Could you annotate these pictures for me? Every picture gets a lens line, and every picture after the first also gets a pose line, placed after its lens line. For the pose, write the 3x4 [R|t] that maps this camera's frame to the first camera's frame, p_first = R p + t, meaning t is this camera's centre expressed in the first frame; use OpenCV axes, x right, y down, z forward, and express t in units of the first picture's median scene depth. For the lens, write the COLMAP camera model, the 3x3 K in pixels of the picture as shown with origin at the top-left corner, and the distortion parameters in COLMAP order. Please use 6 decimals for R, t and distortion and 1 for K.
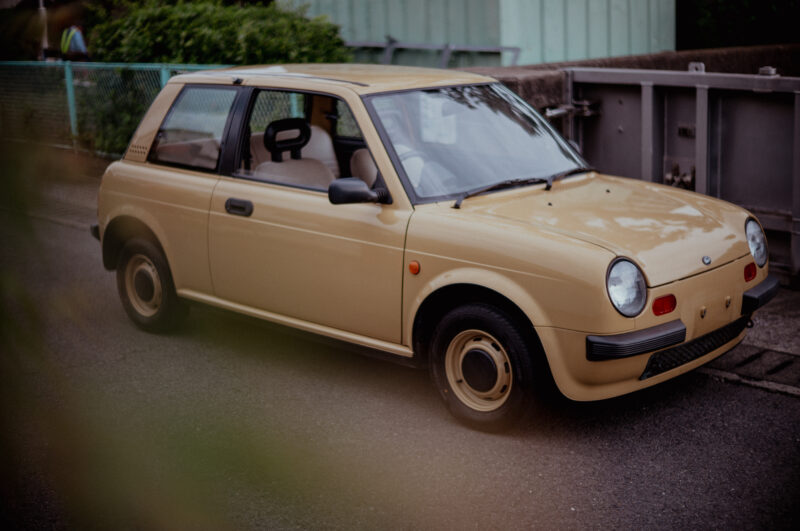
lens RADIAL K [[1228.2, 0, 400.0], [0, 1228.2, 265.5], [0, 0, 1]] dist [-0.122764, -0.171240]
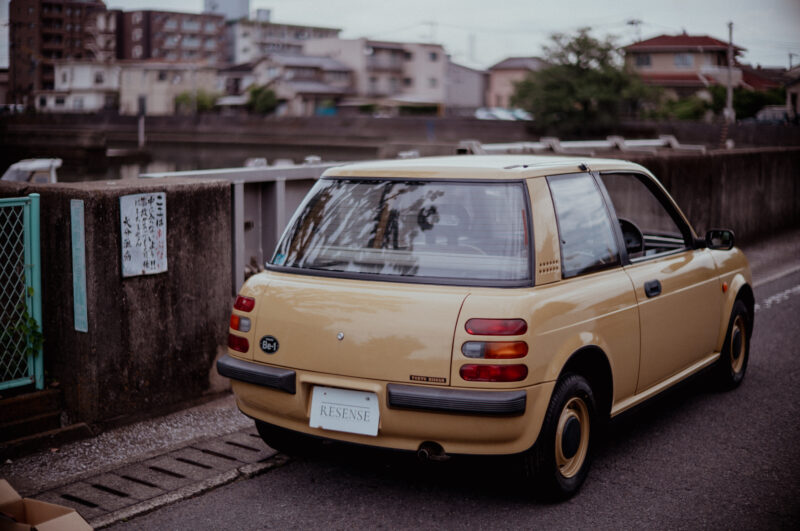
lens RADIAL K [[1228.2, 0, 400.0], [0, 1228.2, 265.5], [0, 0, 1]] dist [-0.122764, -0.171240]
pose [[-0.179003, -0.092432, 0.979497, -0.857060], [0.219924, 0.966626, 0.131408, -0.194456], [-0.958953, 0.238937, -0.152701, 1.087718]]
